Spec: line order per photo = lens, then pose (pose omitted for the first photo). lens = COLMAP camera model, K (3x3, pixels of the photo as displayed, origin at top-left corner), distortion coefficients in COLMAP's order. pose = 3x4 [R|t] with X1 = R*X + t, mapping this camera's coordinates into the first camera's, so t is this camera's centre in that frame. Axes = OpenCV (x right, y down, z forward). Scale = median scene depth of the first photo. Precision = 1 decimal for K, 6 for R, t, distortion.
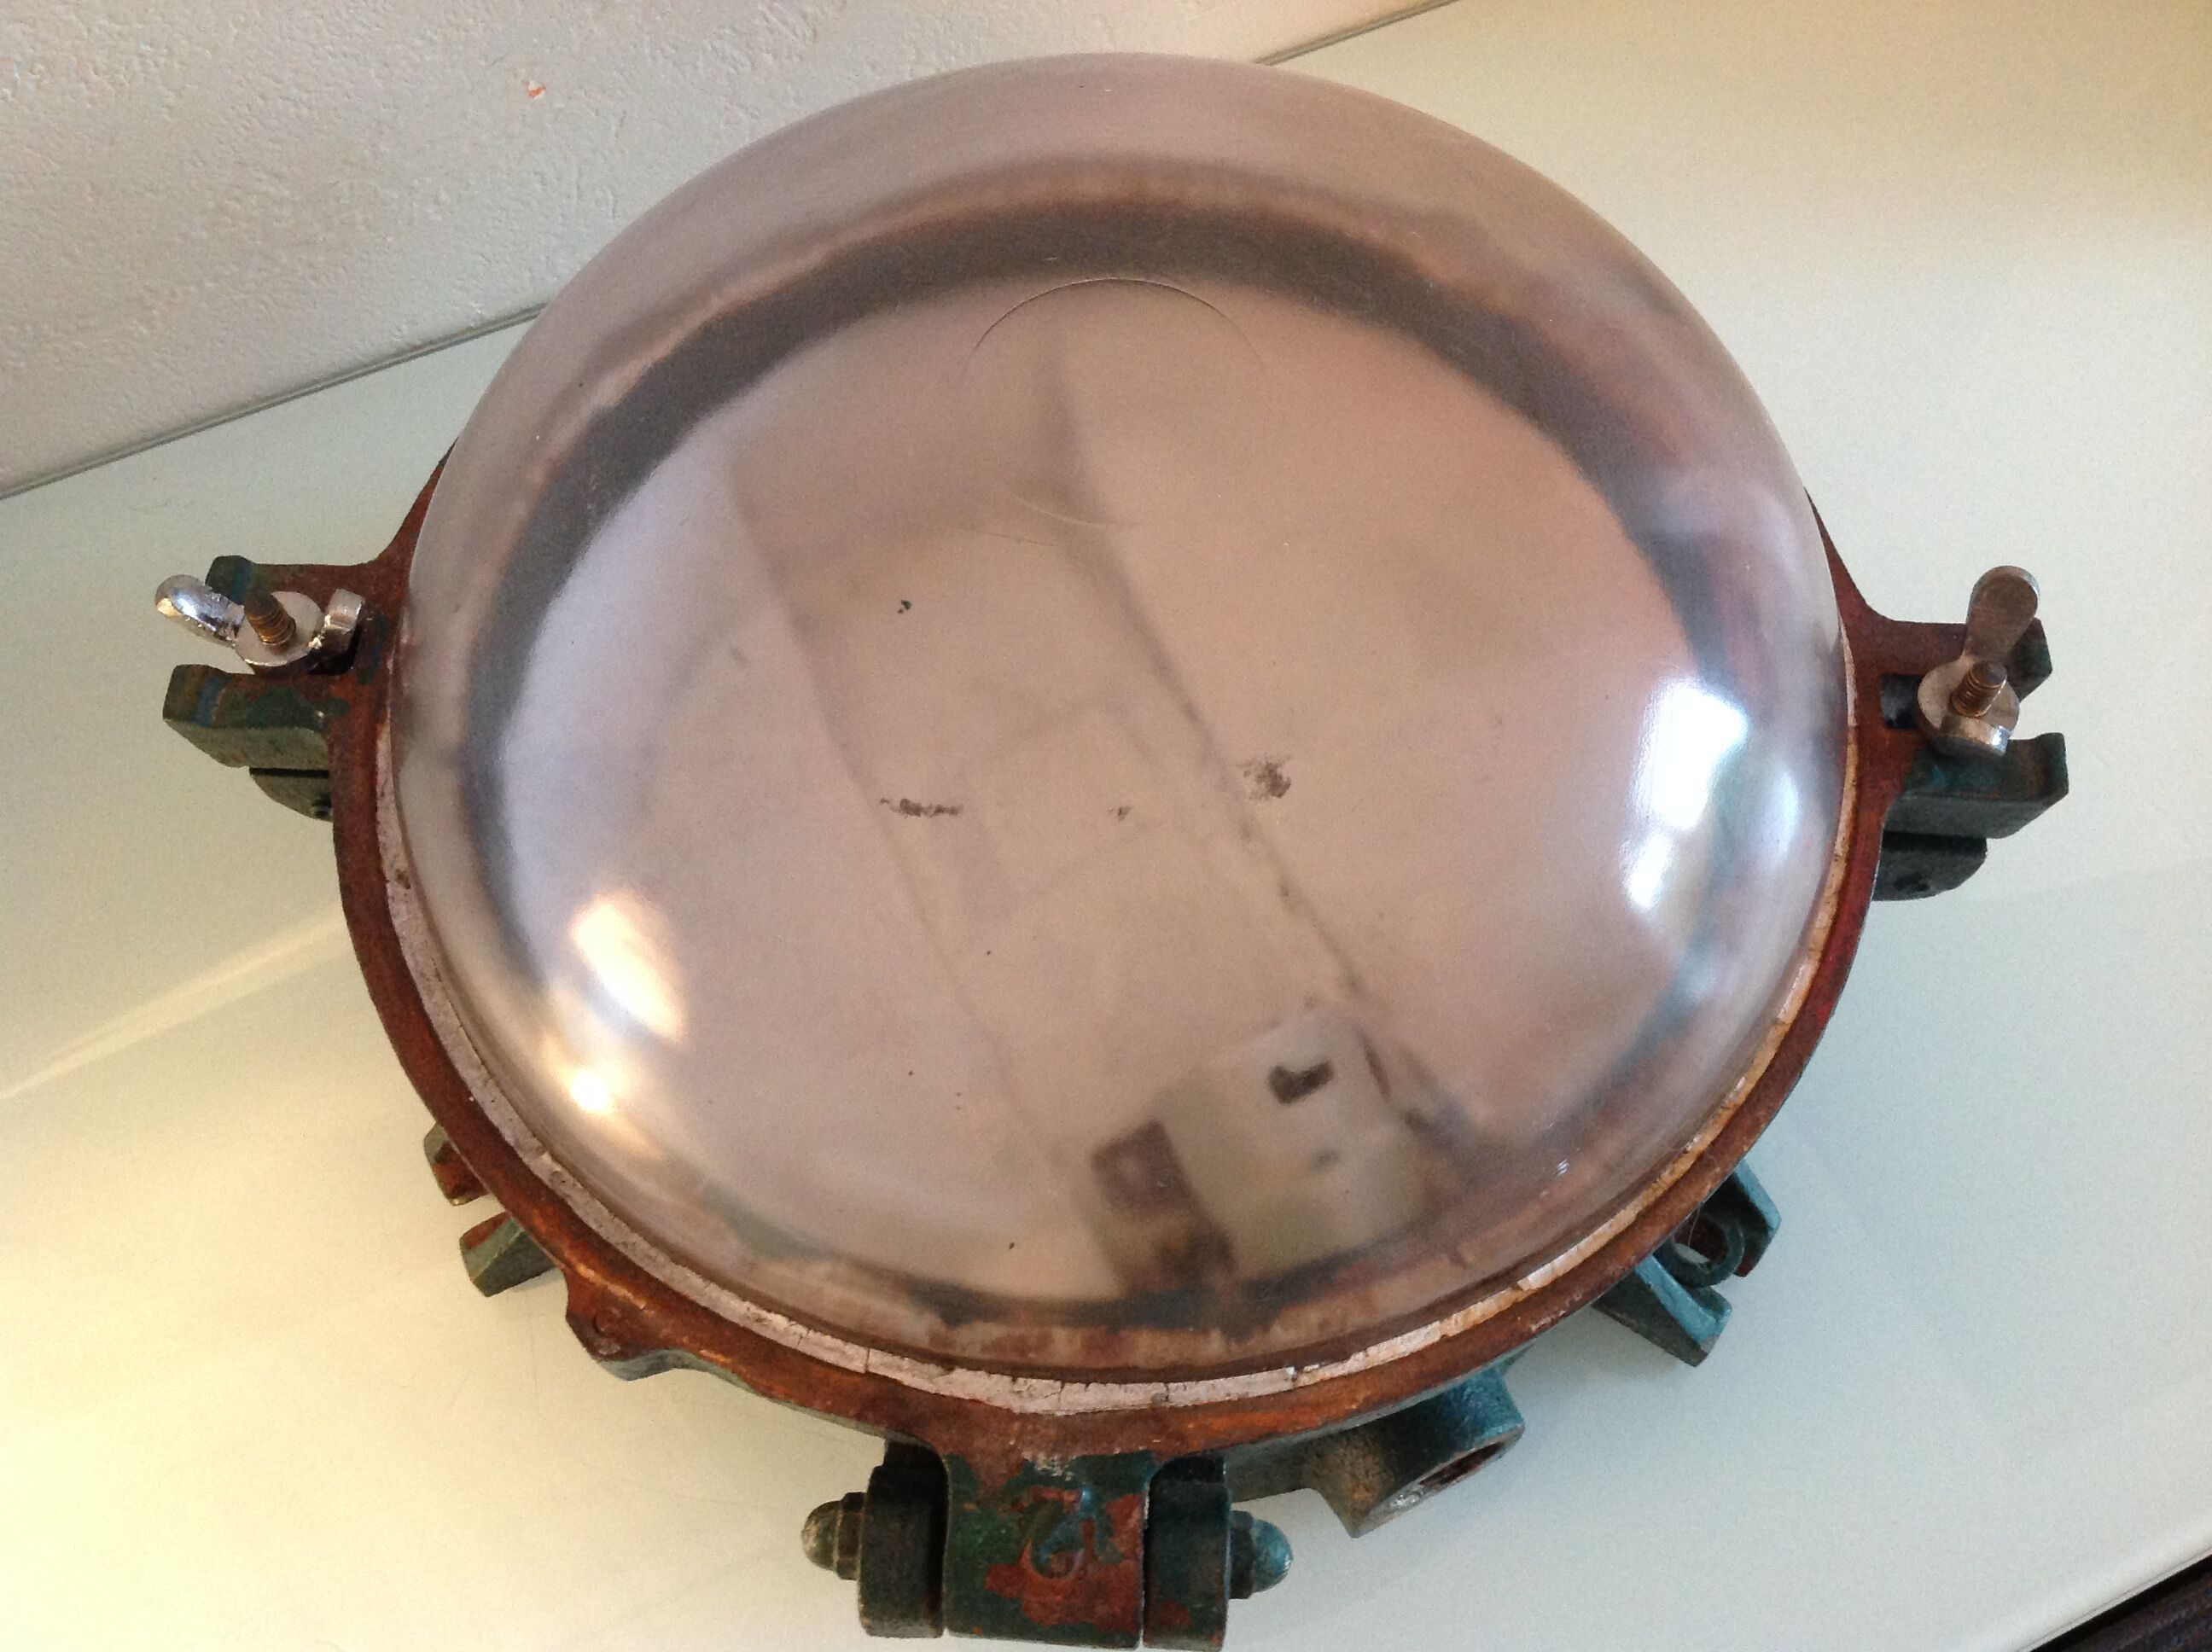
lens RADIAL K [[2119.8, 0, 1099.3], [0, 2119.8, 816.2], [0, 0, 1]] dist [0.069367, 0.000000]
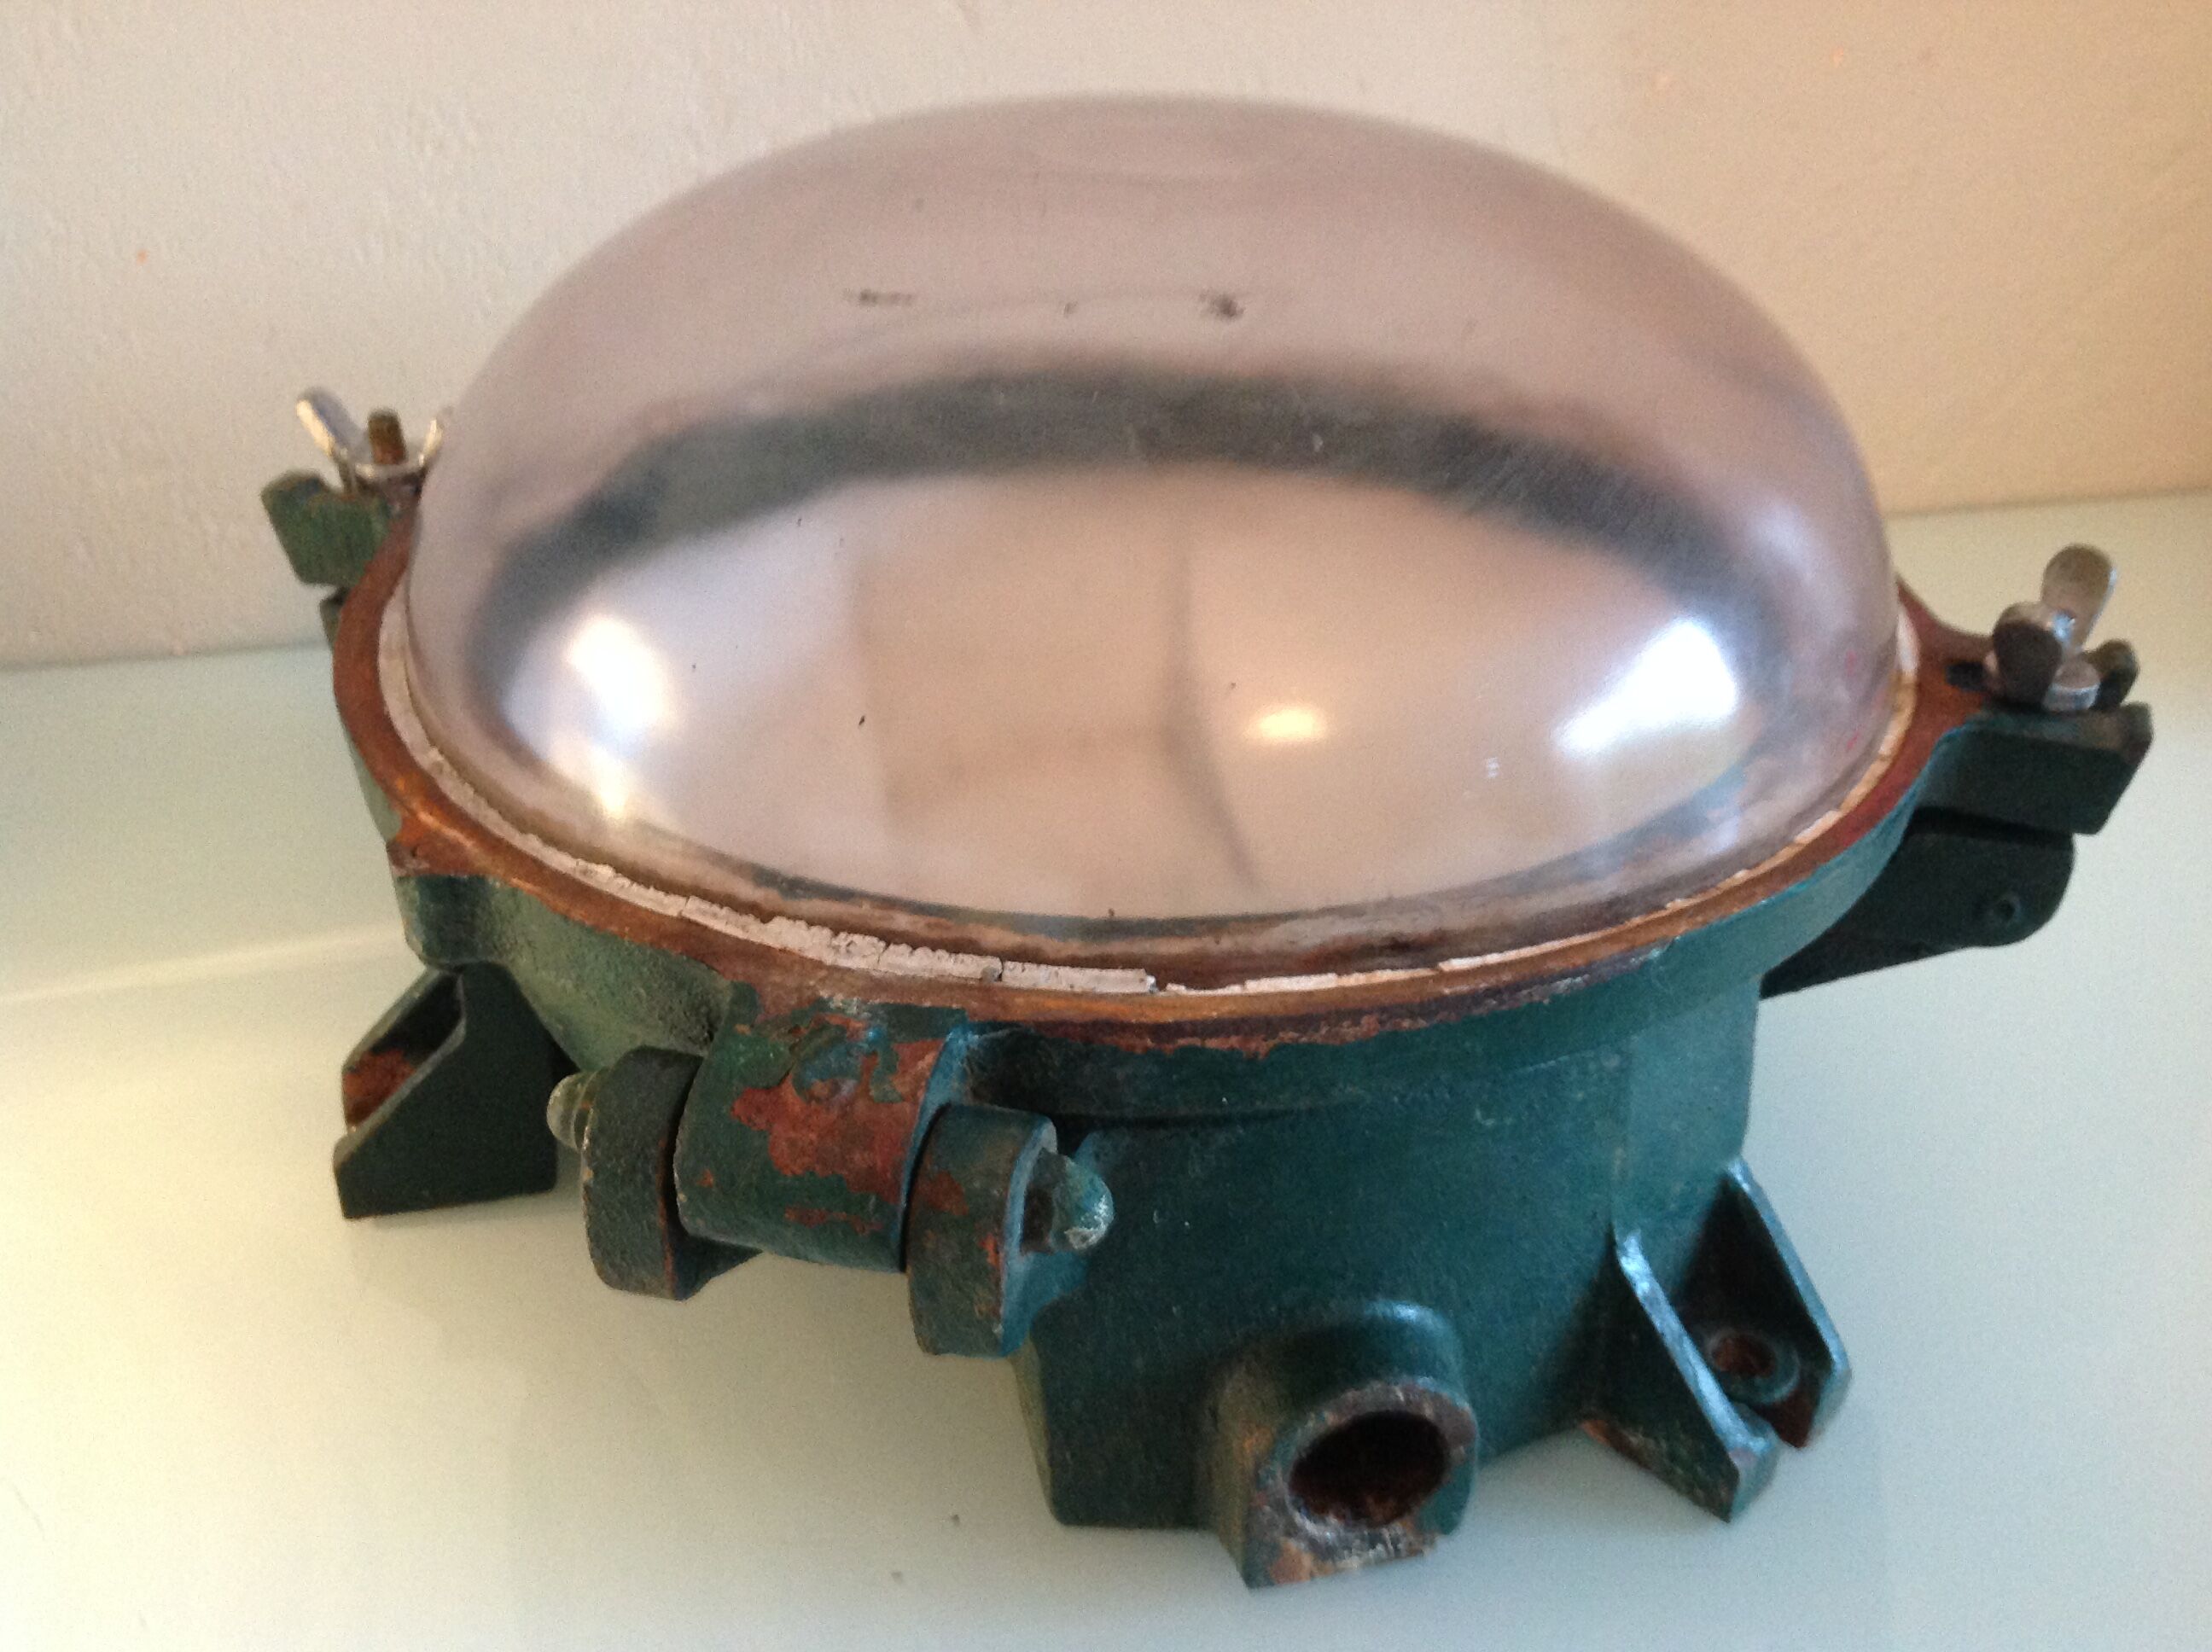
lens RADIAL K [[2119.8, 0, 1106.9], [0, 2119.8, 819.7], [0, 0, 1]] dist [0.069367, 0.000000]
pose [[0.976456, 0.134761, -0.168443, 0.207687], [-0.200632, 0.854217, -0.479647, 0.617584], [0.079249, 0.502149, 0.861142, 0.241456]]
